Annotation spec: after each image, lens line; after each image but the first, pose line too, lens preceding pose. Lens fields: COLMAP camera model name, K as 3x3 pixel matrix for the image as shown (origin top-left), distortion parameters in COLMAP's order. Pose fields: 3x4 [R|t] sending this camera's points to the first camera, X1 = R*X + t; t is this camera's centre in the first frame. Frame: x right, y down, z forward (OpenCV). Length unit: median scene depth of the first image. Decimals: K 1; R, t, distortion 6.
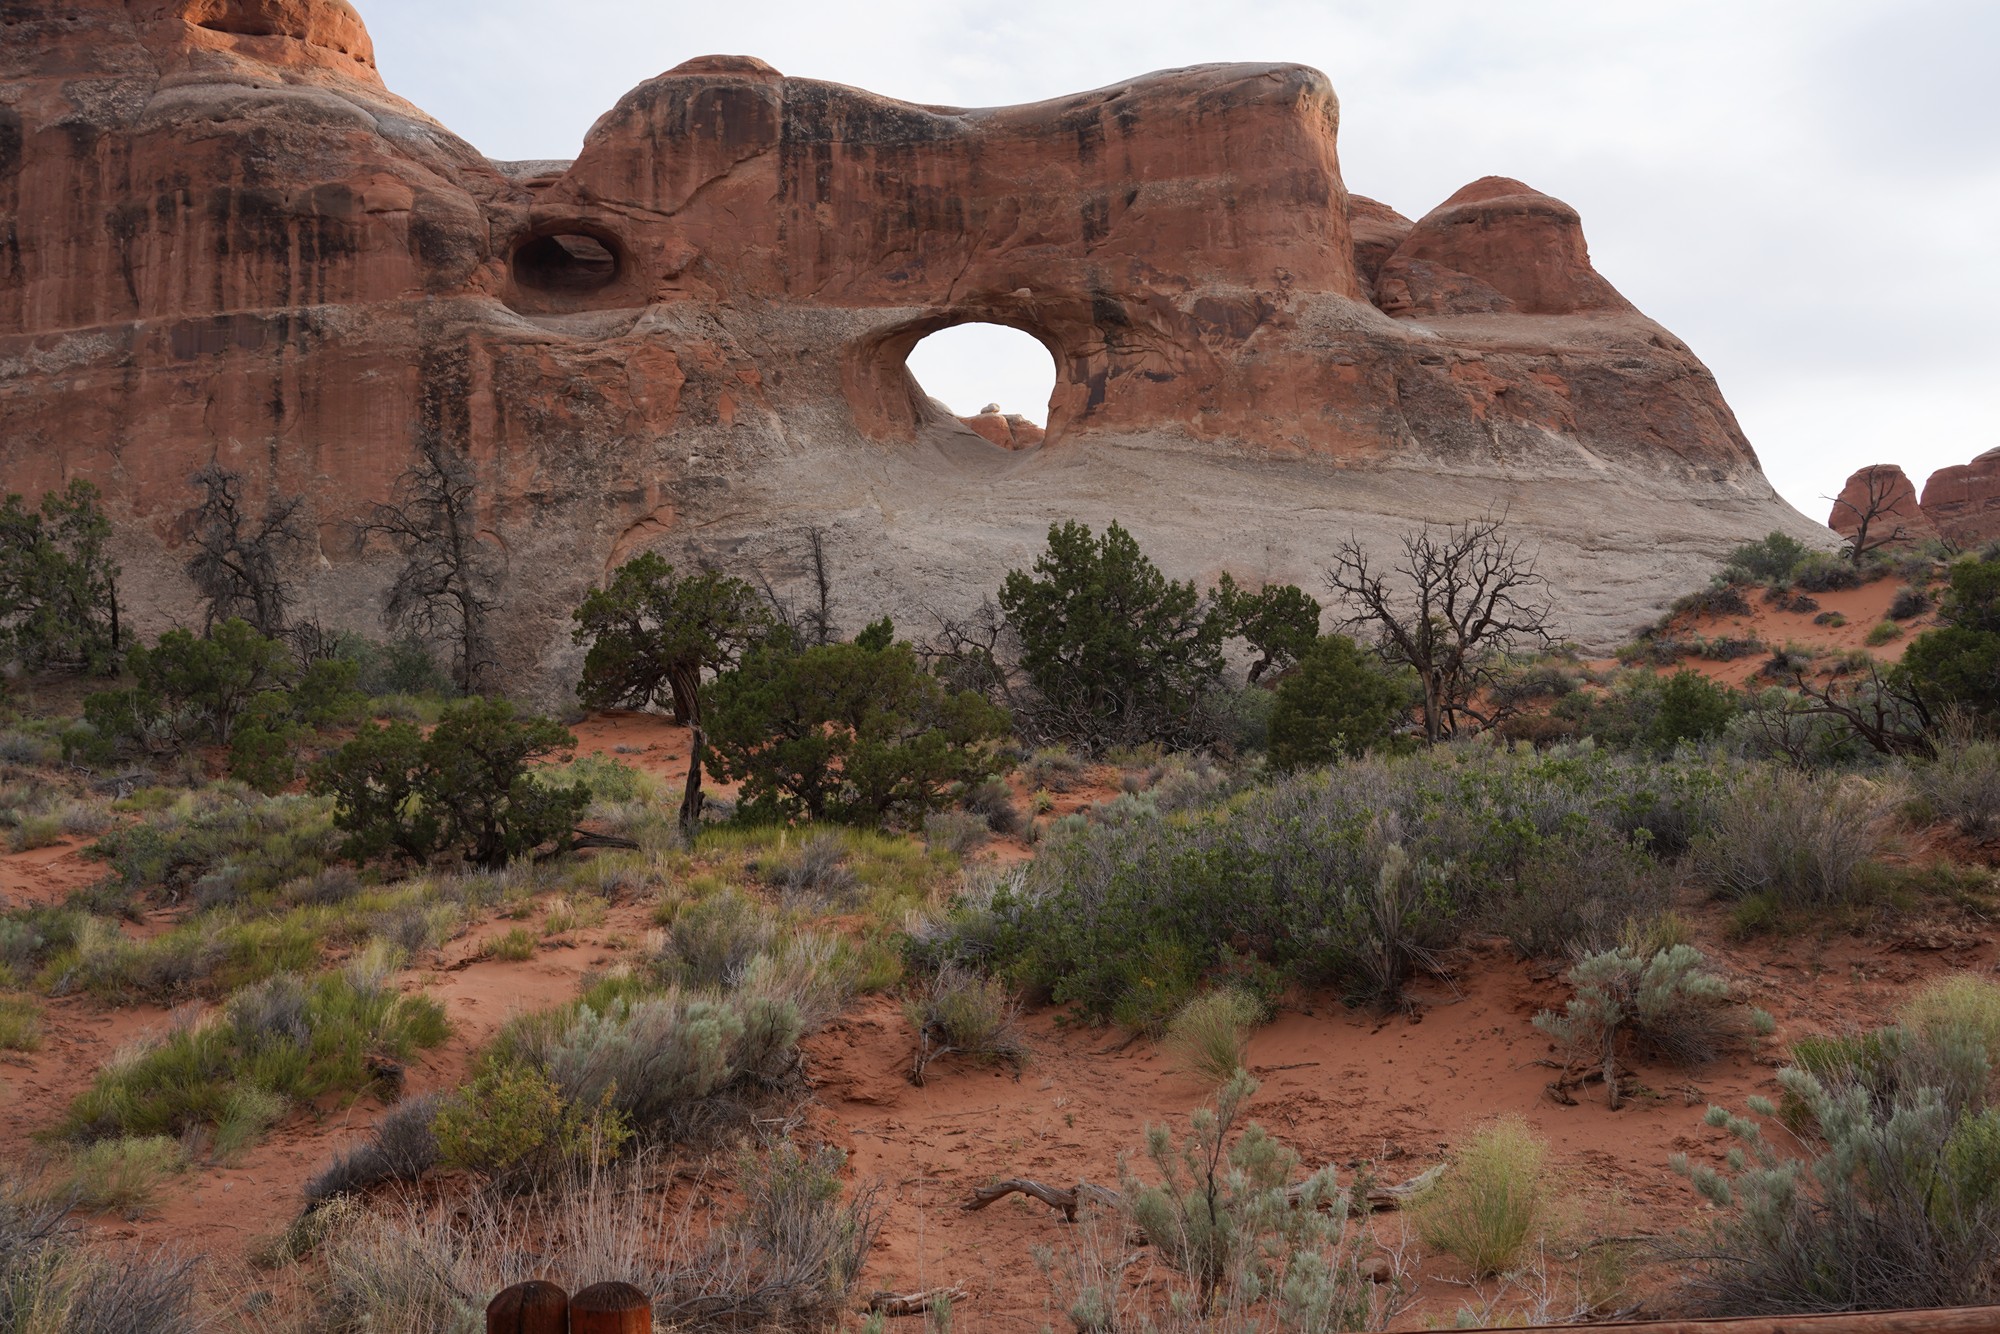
lens RADIAL K [[1718.2, 0, 999.8], [0, 1718.2, 672.4], [0, 0, 1]] dist [-0.023314, 0.018348]
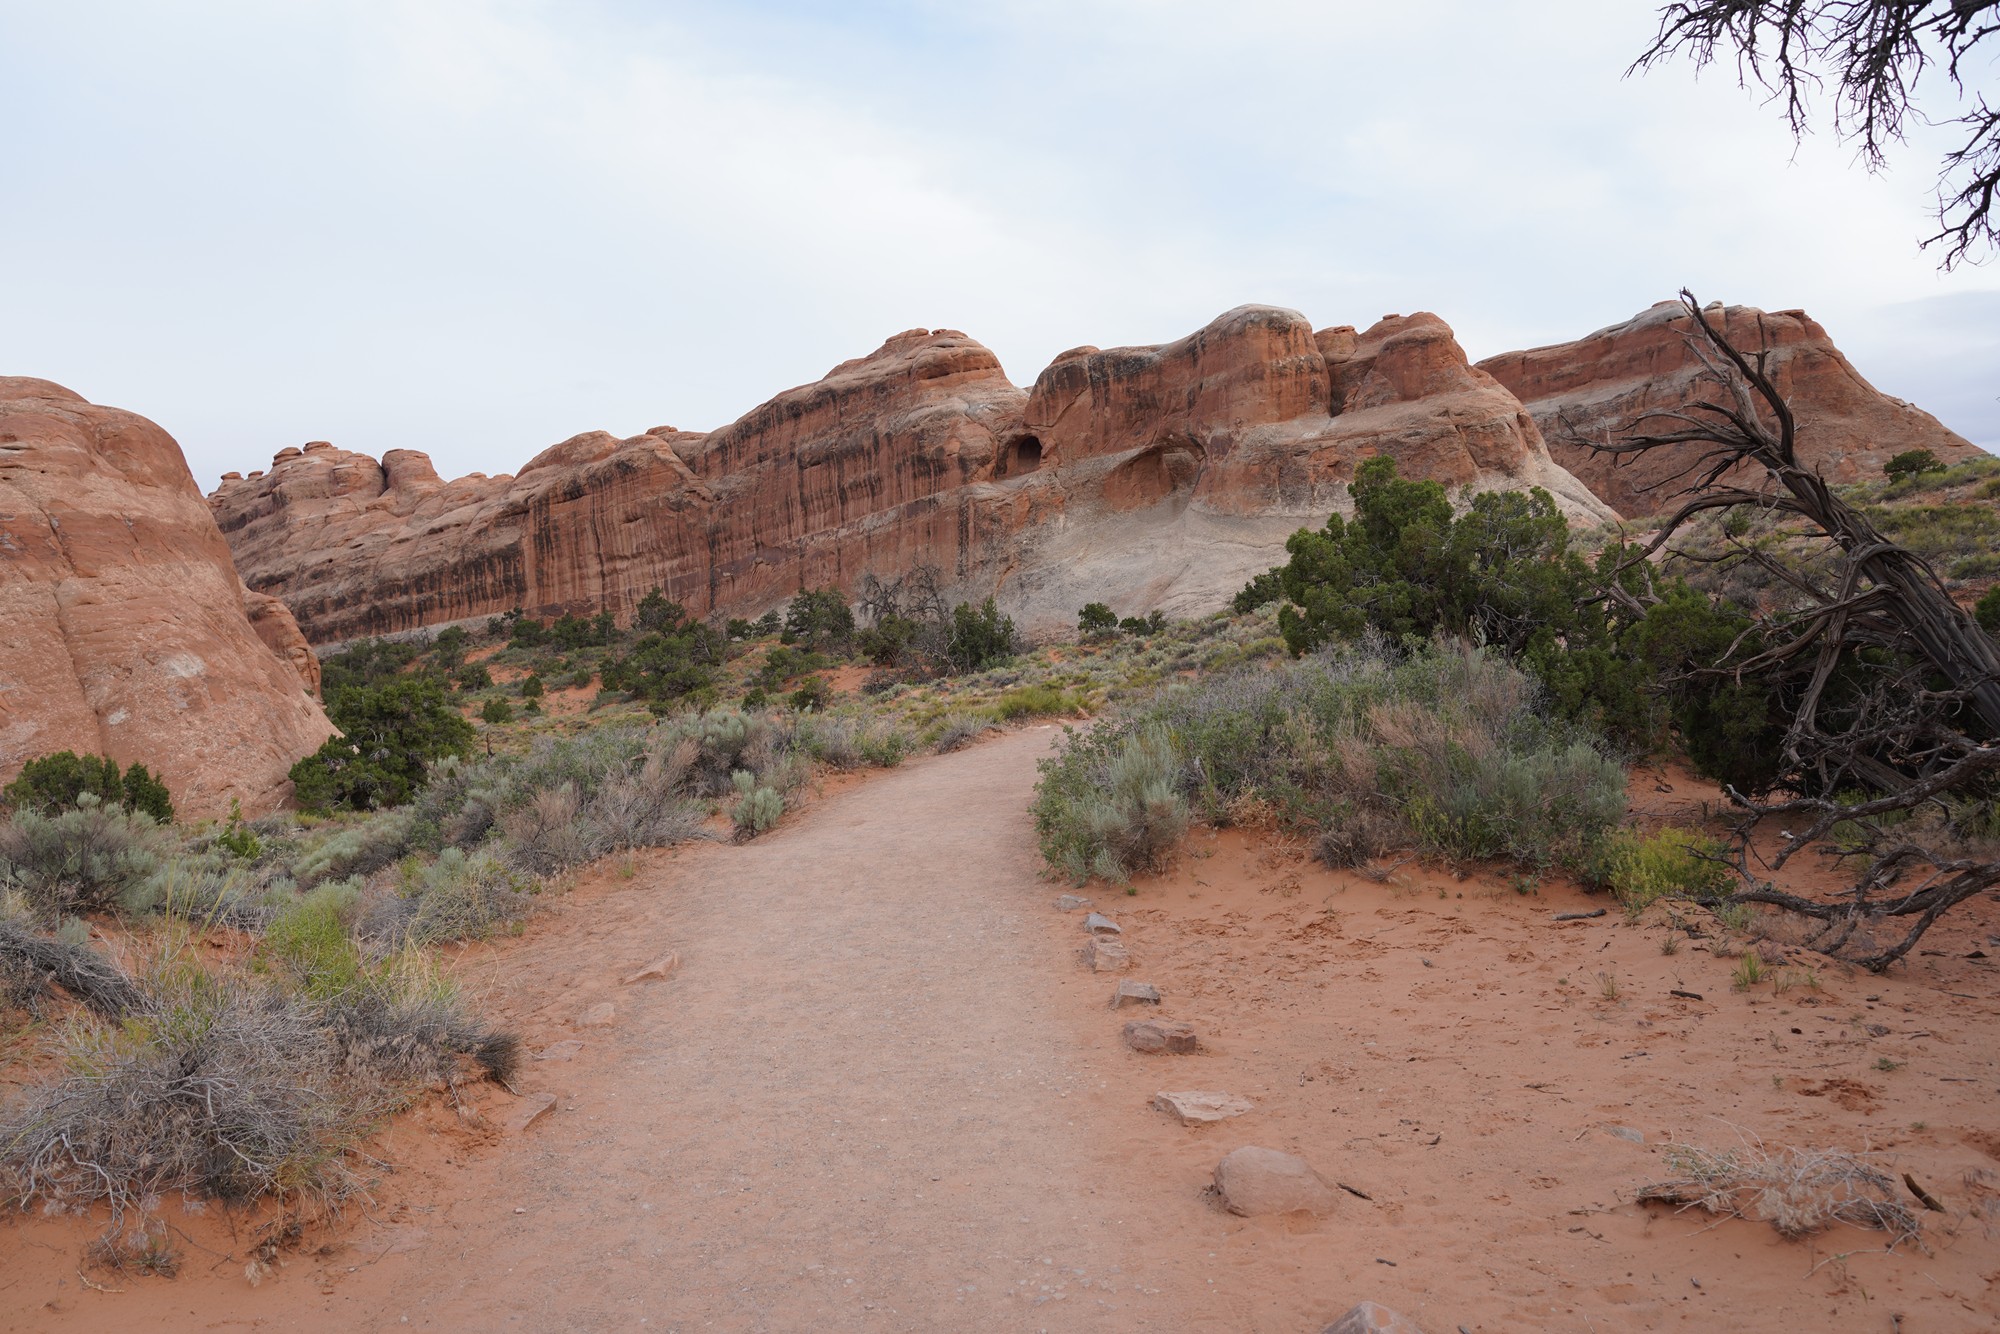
lens RADIAL K [[1563.2, 0, 994.4], [0, 1563.2, 666.0], [0, 0, 1]] dist [-0.020026, 0.017596]
pose [[0.578335, 0.015372, -0.815654, 1.585731], [0.117825, 0.987766, 0.102159, -0.170542], [0.807246, -0.155187, 0.569449, -0.377980]]
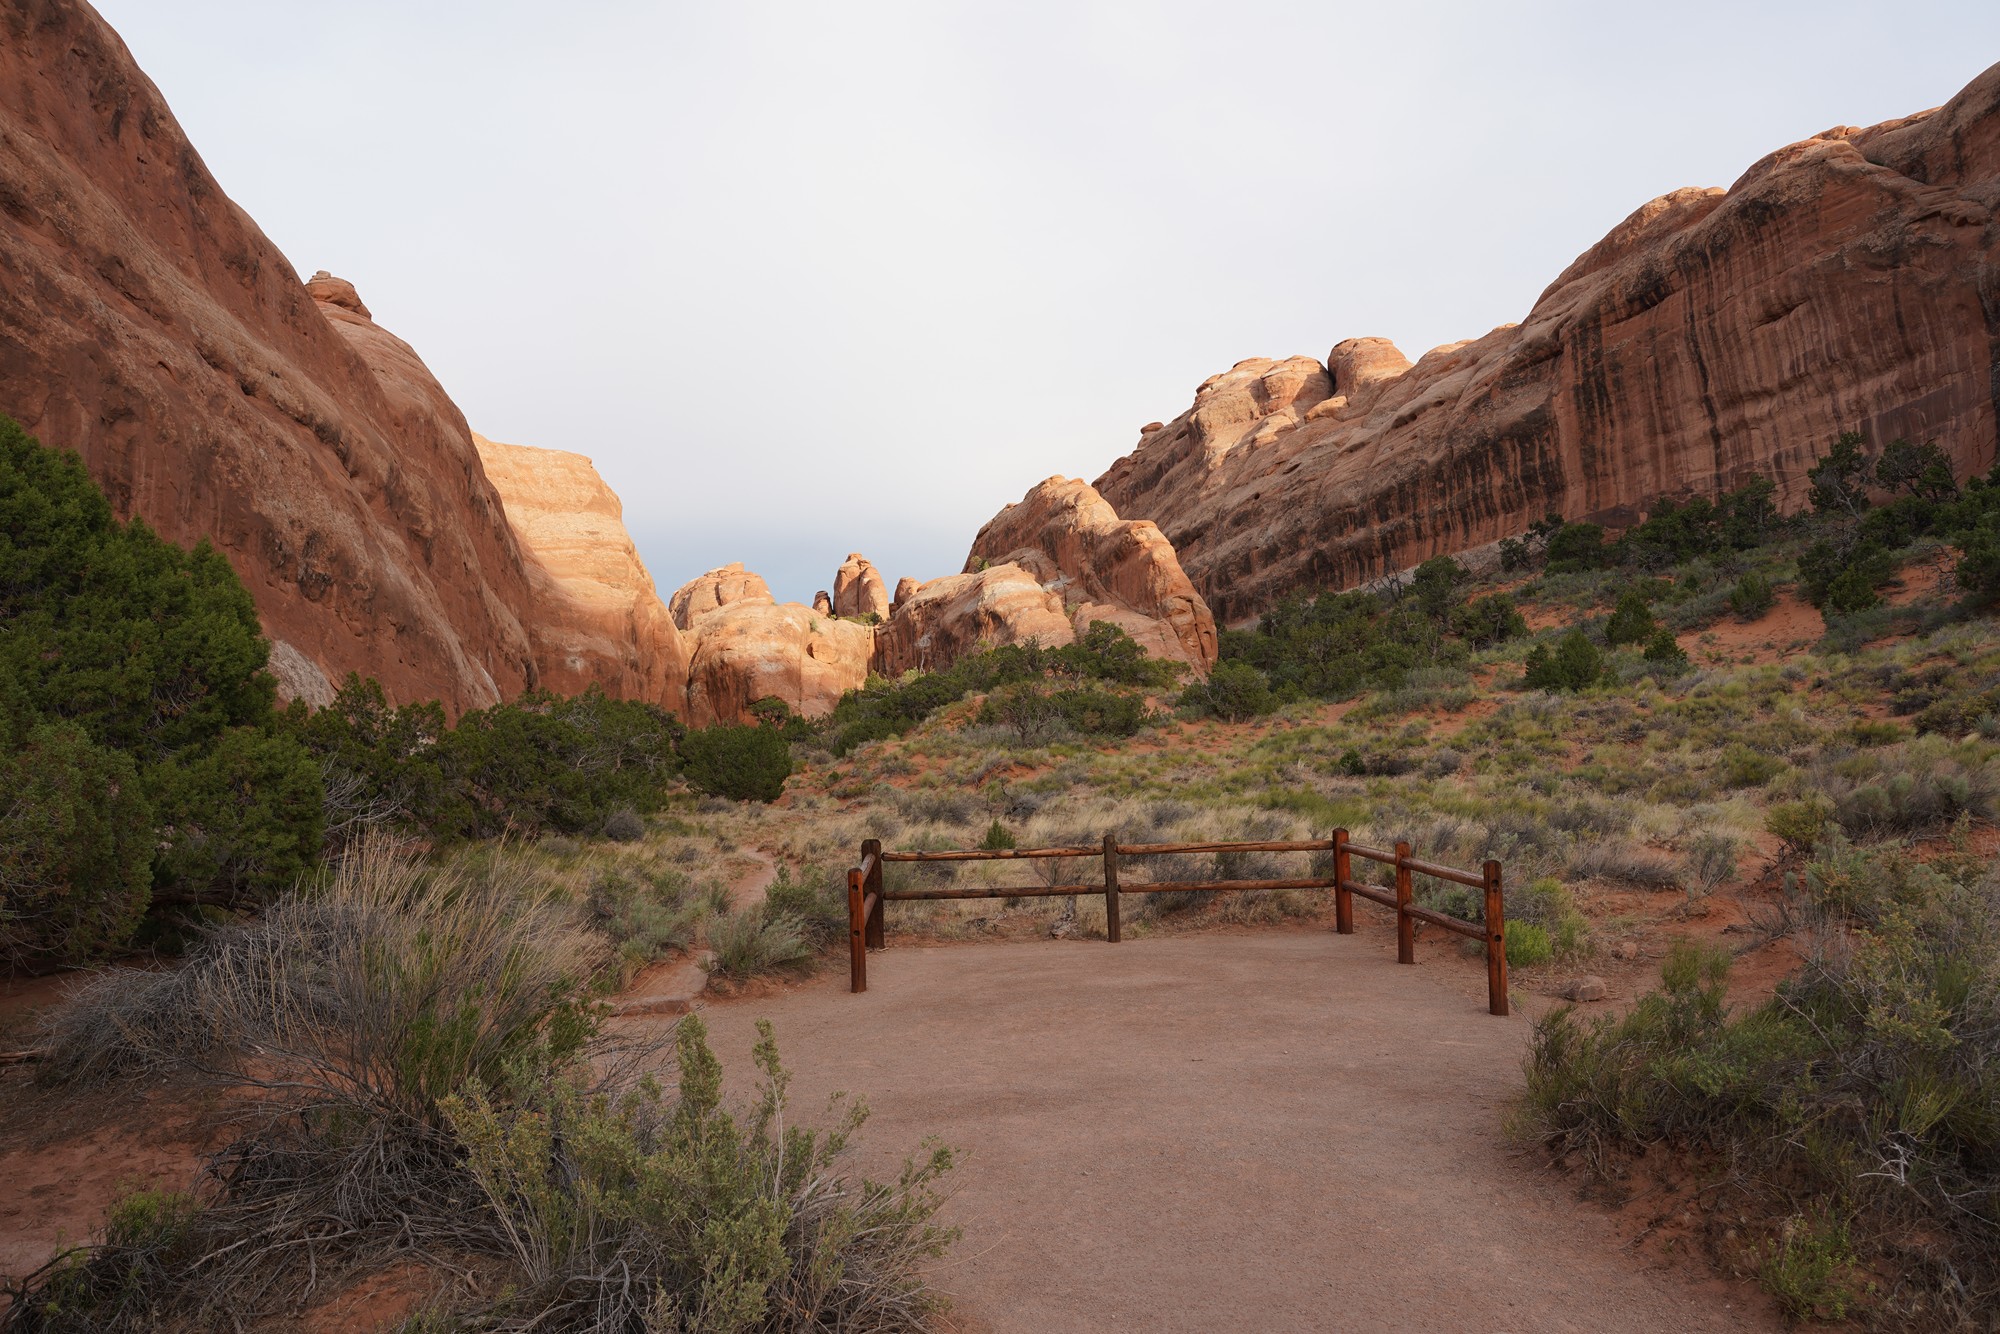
lens RADIAL K [[1563.2, 0, 997.4], [0, 1563.2, 668.0], [0, 0, 1]] dist [-0.020026, 0.017596]
pose [[0.008994, -0.010971, -0.999899, 0.207083], [0.191336, 0.981483, -0.009048, -0.015291], [0.981483, -0.191235, 0.010927, -0.007698]]
